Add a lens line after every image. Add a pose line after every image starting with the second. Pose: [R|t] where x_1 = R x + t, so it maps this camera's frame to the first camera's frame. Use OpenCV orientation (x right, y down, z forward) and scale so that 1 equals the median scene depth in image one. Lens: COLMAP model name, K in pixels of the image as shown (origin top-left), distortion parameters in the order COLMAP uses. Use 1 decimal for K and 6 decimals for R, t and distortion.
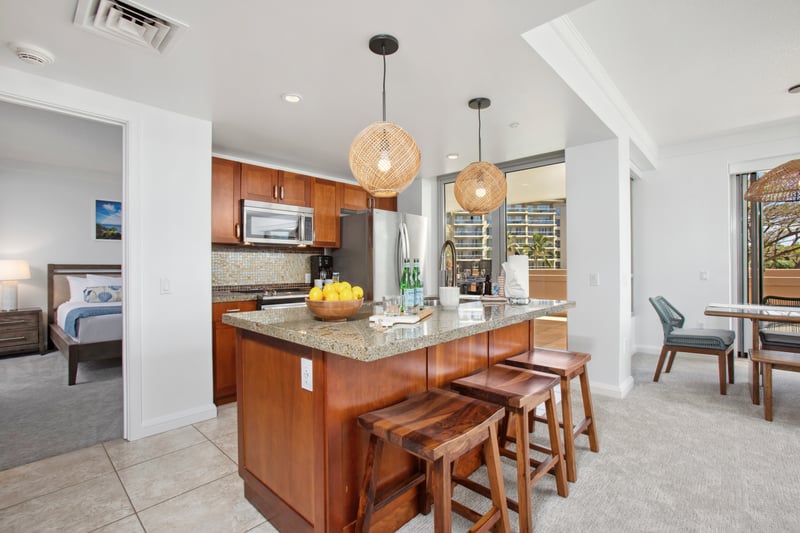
lens RADIAL K [[365.8, 0, 399.5], [0, 365.8, 263.1], [0, 0, 1]] dist [-0.000362, 0.000020]
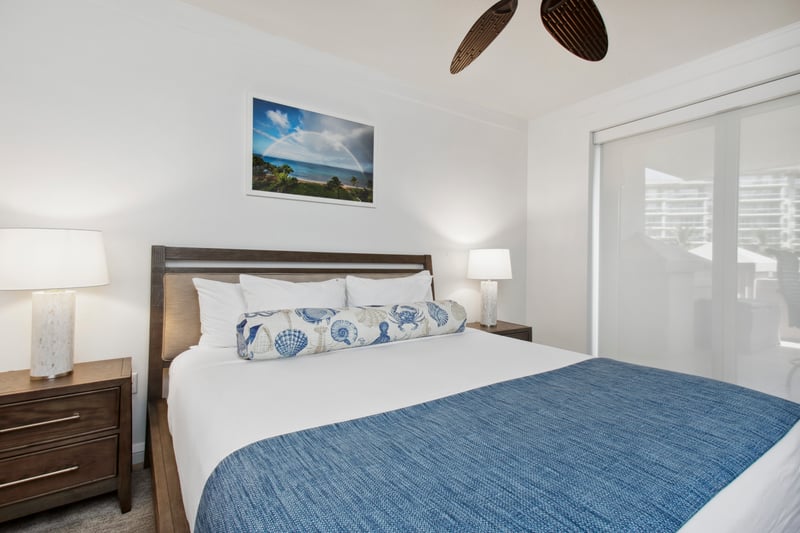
lens RADIAL K [[382.1, 0, 401.6], [0, 382.1, 255.4], [0, 0, 1]] dist [0.001223, 0.033955]
pose [[0.979481, 0.019895, -0.200551, -0.568595], [-0.020656, 0.999785, -0.001700, 0.006978], [0.200474, 0.005808, 0.979682, 0.598751]]
